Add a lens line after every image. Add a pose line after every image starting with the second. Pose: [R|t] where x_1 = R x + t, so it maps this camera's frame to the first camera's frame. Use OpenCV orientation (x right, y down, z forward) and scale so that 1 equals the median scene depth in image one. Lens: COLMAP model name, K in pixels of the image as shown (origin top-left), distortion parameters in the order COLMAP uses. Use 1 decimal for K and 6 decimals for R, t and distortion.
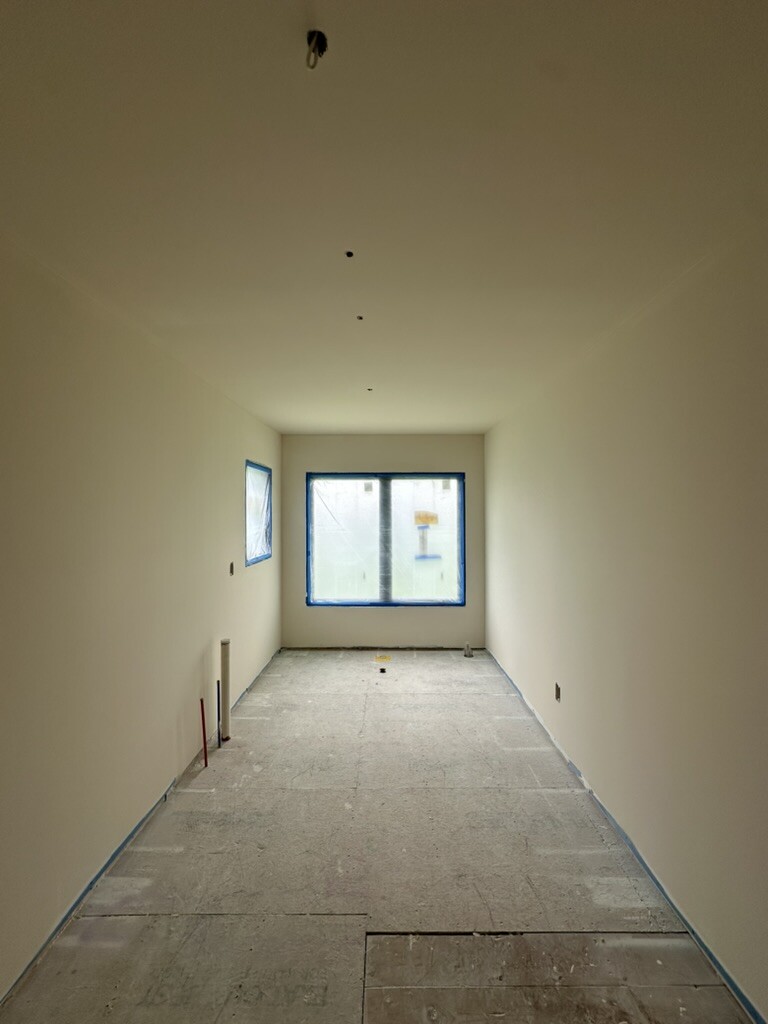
lens RADIAL K [[408.2, 0, 382.9], [0, 408.2, 510.0], [0, 0, 1]] dist [0.001187, -0.001462]
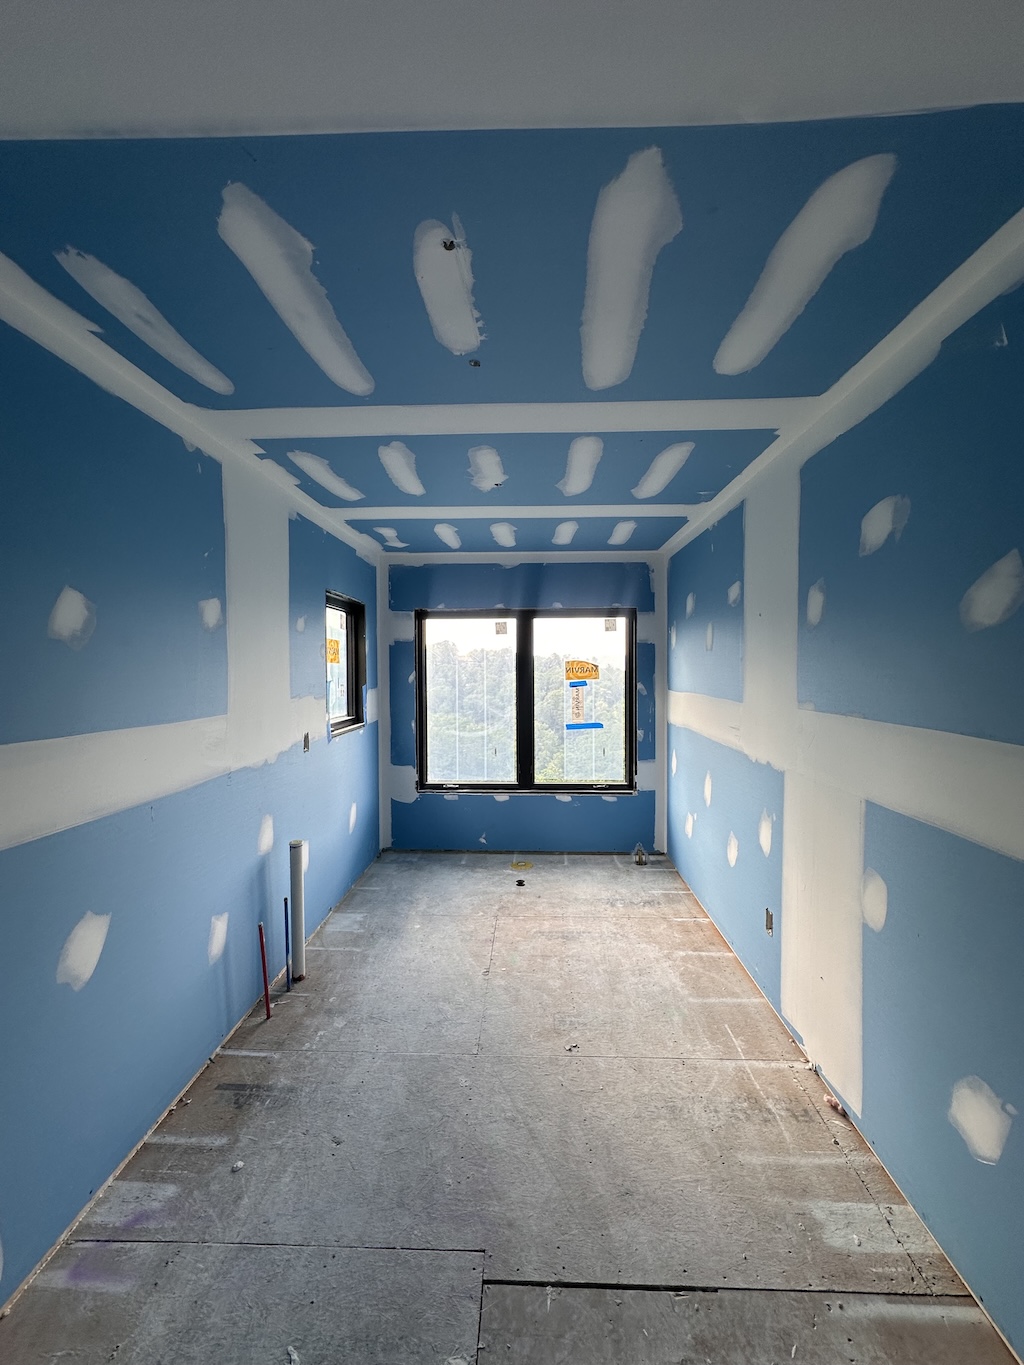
lens RADIAL K [[544.1, 0, 514.0], [0, 544.1, 682.0], [0, 0, 1]] dist [0.001187, -0.001462]
pose [[0.999667, -0.001264, -0.025783, 0.024761], [0.002144, 0.999415, 0.034121, 0.012224], [0.025724, -0.034165, 0.999085, 0.097828]]
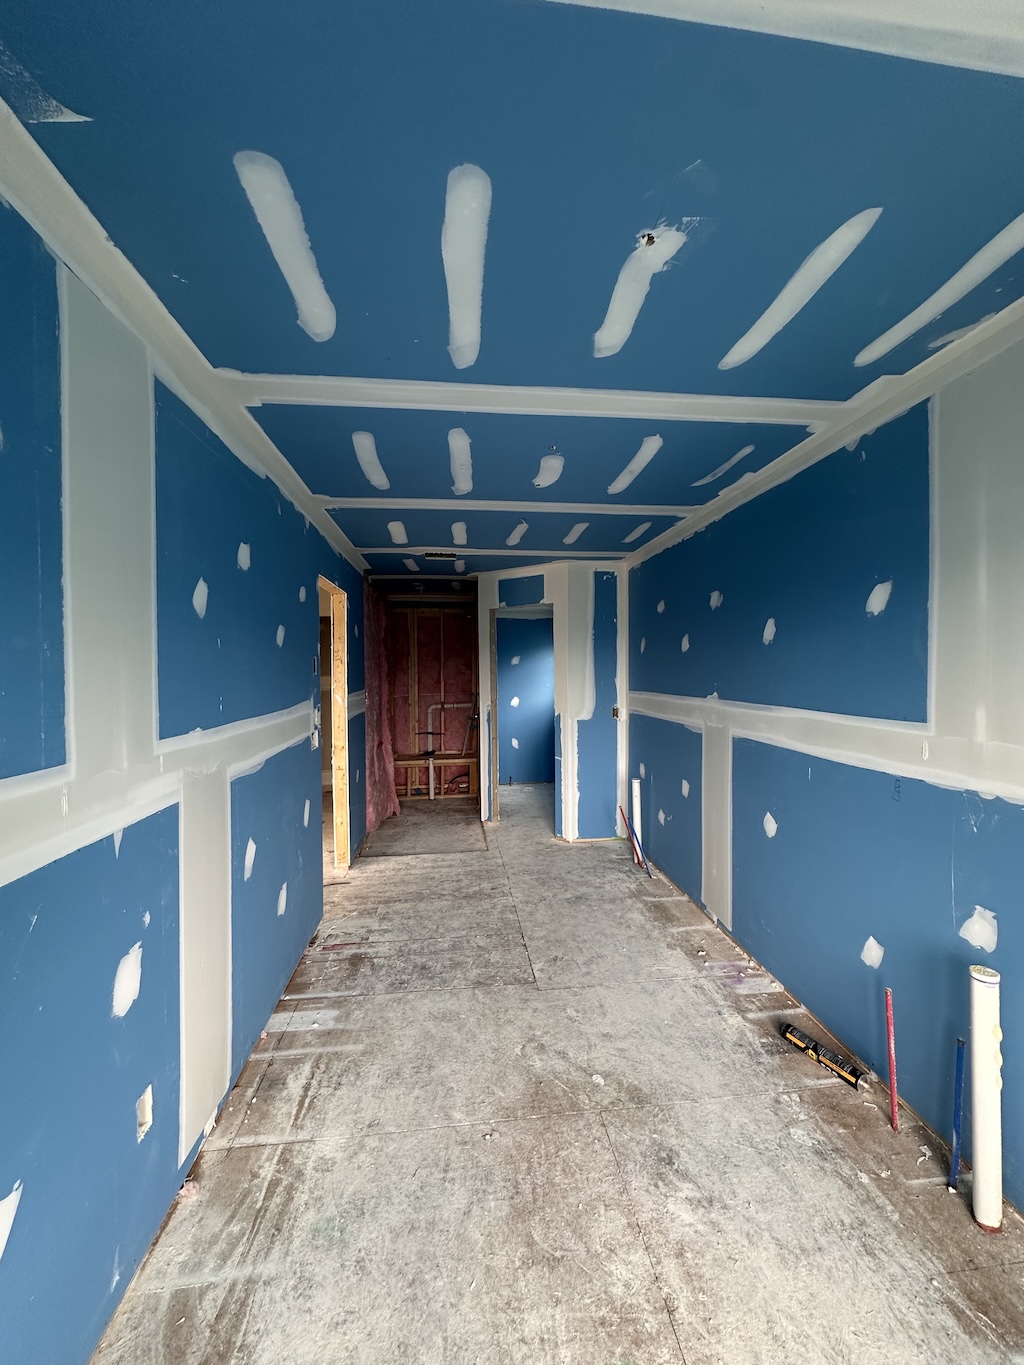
lens RADIAL K [[544.1, 0, 510.8], [0, 544.1, 677.5], [0, 0, 1]] dist [0.001187, -0.001462]
pose [[-0.992186, 0.012609, -0.124128, 0.179209], [0.011927, 0.999909, 0.006235, 0.037918], [0.124196, 0.004706, -0.992247, 2.016031]]
